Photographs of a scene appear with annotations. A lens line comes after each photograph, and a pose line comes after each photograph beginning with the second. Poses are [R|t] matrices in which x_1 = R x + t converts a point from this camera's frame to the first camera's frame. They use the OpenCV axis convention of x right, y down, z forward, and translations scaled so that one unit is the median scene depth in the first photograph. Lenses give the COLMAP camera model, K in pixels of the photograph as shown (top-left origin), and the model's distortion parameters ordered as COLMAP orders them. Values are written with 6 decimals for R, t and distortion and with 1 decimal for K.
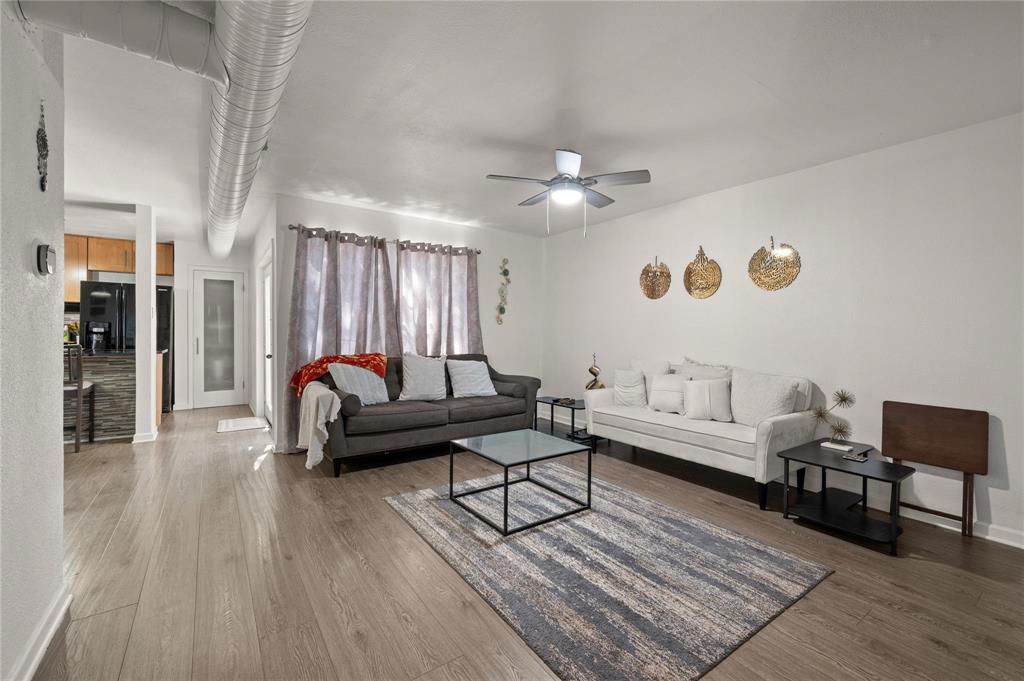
lens RADIAL K [[443.9, 0, 550.1], [0, 443.9, 333.4], [0, 0, 1]] dist [-0.009650, 0.000196]
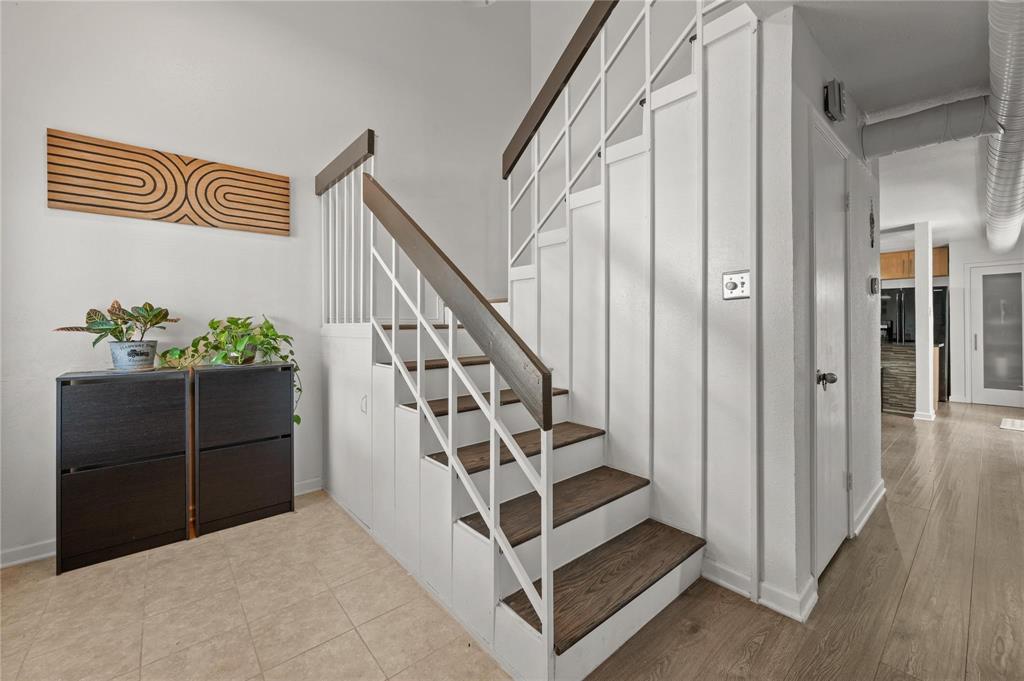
lens RADIAL K [[409.4, 0, 515.6], [0, 409.4, 326.6], [0, 0, 1]] dist [-0.002873, -0.000052]
pose [[0.051974, -0.007580, -0.998620, 0.137675], [-0.000735, 0.999971, -0.007628, 0.002299], [0.998648, 0.001130, 0.051967, -0.175420]]
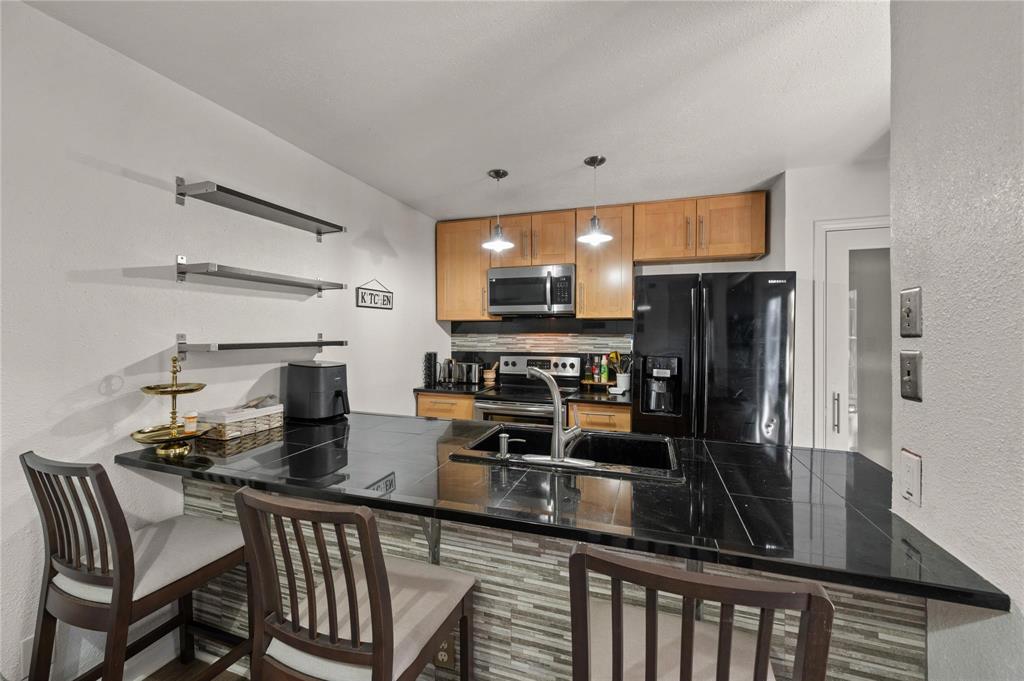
lens RADIAL K [[409.4, 0, 515.6], [0, 409.4, 326.6], [0, 0, 1]] dist [-0.002873, -0.000052]
pose [[0.563190, -0.017326, -0.826146, -1.075381], [-0.000970, 0.999766, -0.021628, -0.072341], [0.826327, 0.012982, 0.563041, 0.879323]]
